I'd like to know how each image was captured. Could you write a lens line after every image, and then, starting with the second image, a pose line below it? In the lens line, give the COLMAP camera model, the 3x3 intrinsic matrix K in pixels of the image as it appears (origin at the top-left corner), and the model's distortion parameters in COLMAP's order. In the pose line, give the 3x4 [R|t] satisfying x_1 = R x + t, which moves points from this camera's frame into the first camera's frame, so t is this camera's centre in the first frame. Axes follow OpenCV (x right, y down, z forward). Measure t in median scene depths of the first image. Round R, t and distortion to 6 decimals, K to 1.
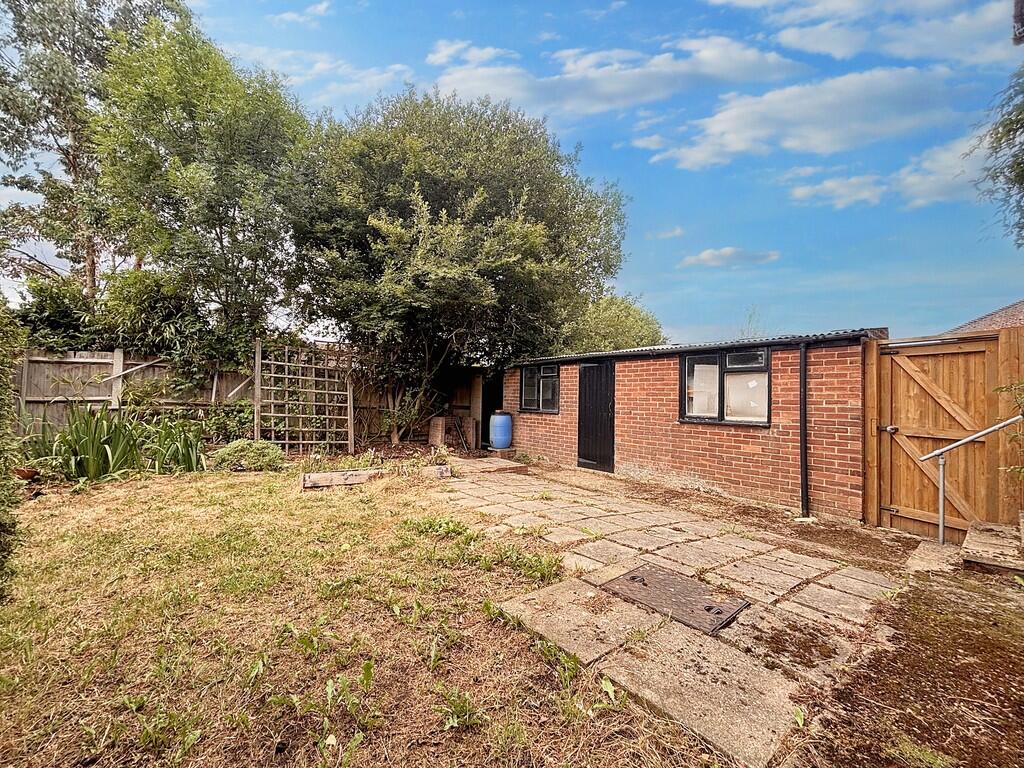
lens RADIAL K [[407.9, 0, 511.4], [0, 407.9, 385.5], [0, 0, 1]] dist [0.003168, 0.000422]
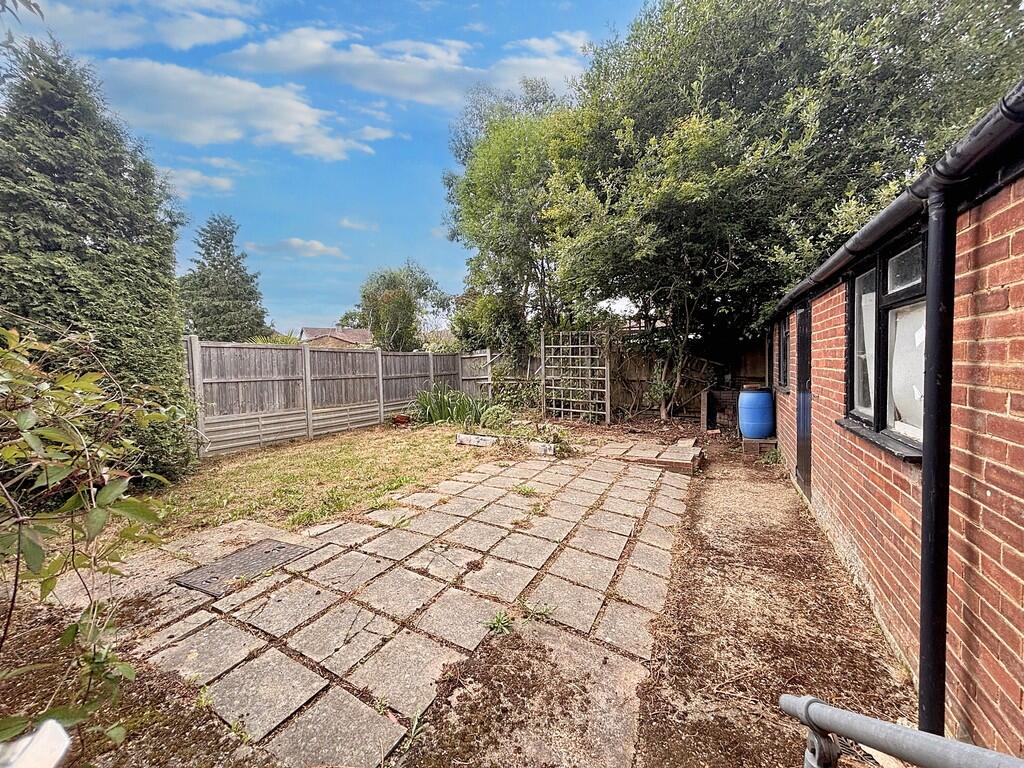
lens RADIAL K [[407.9, 0, 511.4], [0, 407.9, 385.5], [0, 0, 1]] dist [0.003168, 0.000422]
pose [[0.408672, 0.011347, -0.912611, 0.973583], [0.072640, 0.996346, 0.044917, -0.002514], [0.909786, -0.084648, 0.406355, 0.686897]]
